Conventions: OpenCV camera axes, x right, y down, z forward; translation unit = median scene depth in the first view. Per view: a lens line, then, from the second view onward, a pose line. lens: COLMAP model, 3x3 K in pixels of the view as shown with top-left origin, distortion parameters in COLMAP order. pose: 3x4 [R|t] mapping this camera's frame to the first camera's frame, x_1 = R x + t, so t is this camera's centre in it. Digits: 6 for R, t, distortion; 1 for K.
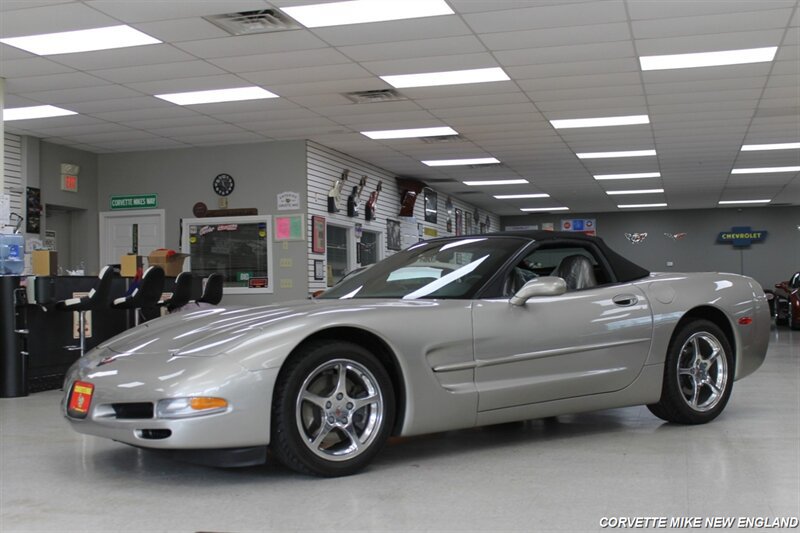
lens RADIAL K [[1003.5, 0, 400.8], [0, 1003.5, 266.7], [0, 0, 1]] dist [-0.064447, 0.067089]
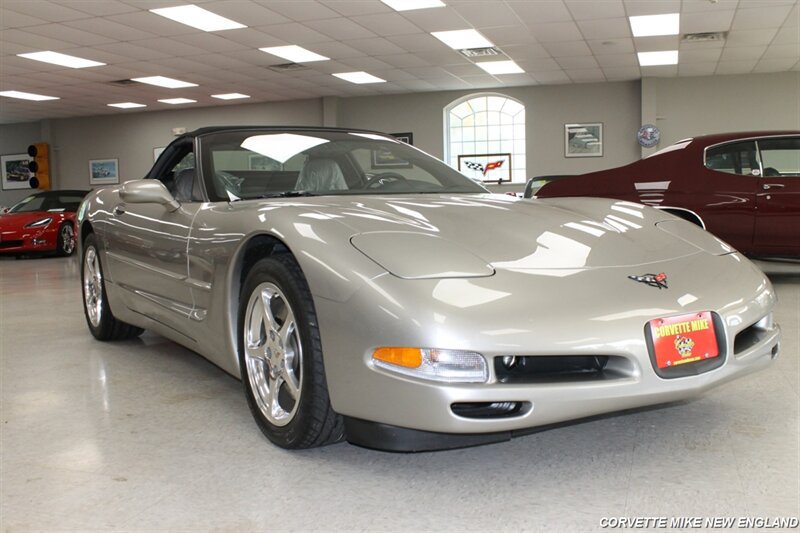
lens RADIAL K [[814.3, 0, 400.7], [0, 814.3, 266.4], [0, 0, 1]] dist [-0.145914, 0.193767]
pose [[0.050603, -0.061795, 0.996805, -0.293287], [-0.007986, 0.998027, 0.062276, 0.020813], [-0.998687, -0.011112, 0.050010, 0.415850]]
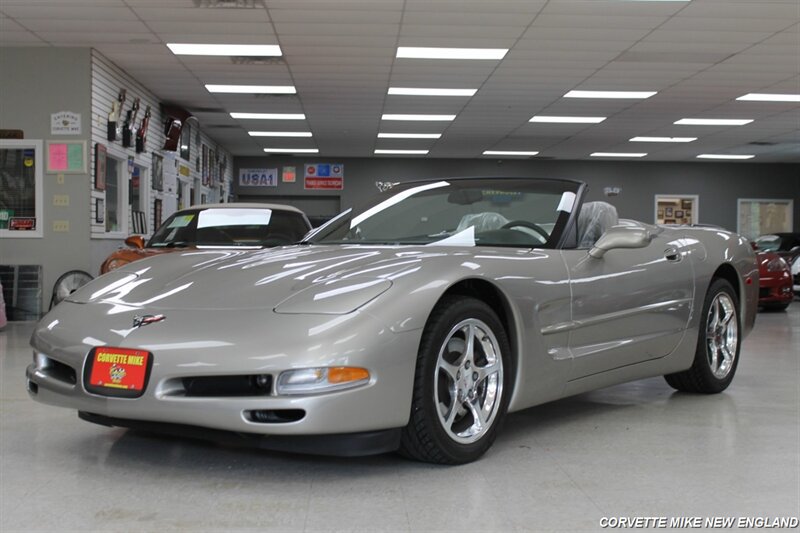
lens RADIAL K [[1137.8, 0, 400.1], [0, 1137.8, 266.0], [0, 0, 1]] dist [-0.034337, 0.073399]
pose [[0.949178, 0.019100, 0.314160, -0.140625], [-0.032323, 0.998795, 0.036936, 0.006073], [-0.313075, -0.045214, 0.948651, 0.051045]]
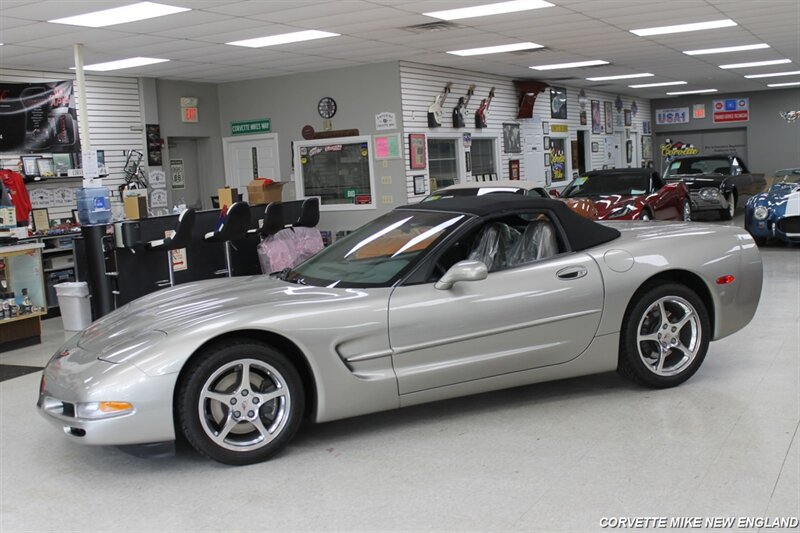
lens RADIAL K [[953.9, 0, 400.1], [0, 953.9, 268.3], [0, 0, 1]] dist [-0.075251, 0.049204]
pose [[0.976086, -0.018828, -0.216567, 0.114054], [0.048990, 0.989666, 0.134763, -0.046486], [0.211792, -0.142150, 0.966922, 0.021893]]
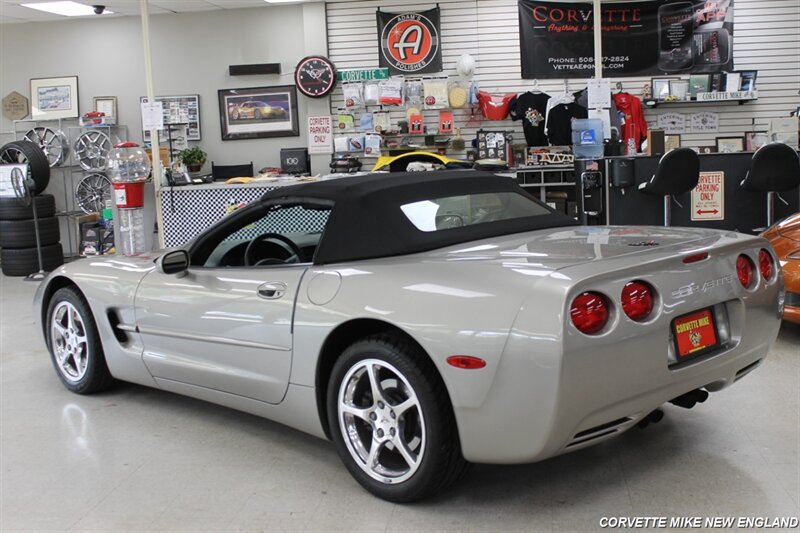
lens RADIAL K [[1003.5, 0, 400.8], [0, 1003.5, 266.7], [0, 0, 1]] dist [-0.064447, 0.067089]
pose [[0.163285, 0.152365, -0.974742, 0.418348], [0.061831, 0.984480, 0.164244, -0.043447], [0.984639, -0.087088, 0.151330, 0.427667]]
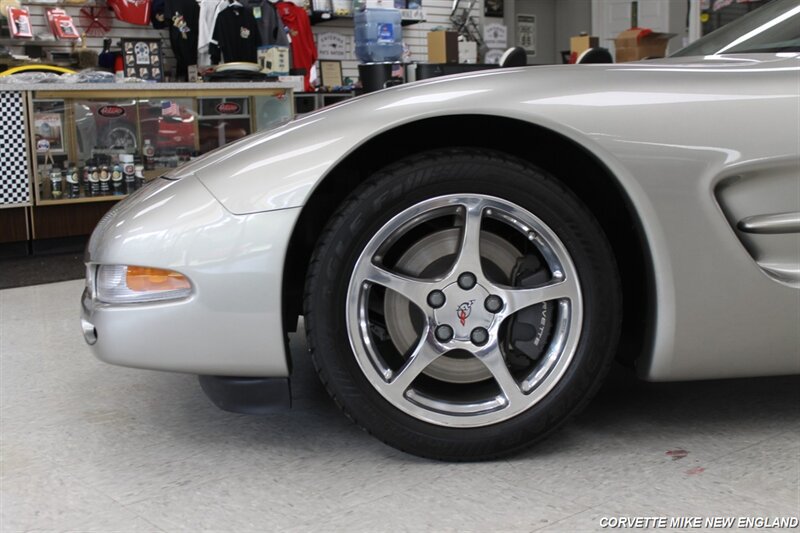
lens RADIAL K [[1059.1, 0, 401.5], [0, 1059.1, 266.3], [0, 0, 1]] dist [-0.059627, 0.079323]
pose [[0.826156, 0.075282, -0.558389, 0.058241], [0.025921, 0.984906, 0.171136, 0.015889], [0.562845, -0.155859, 0.811735, 0.215985]]
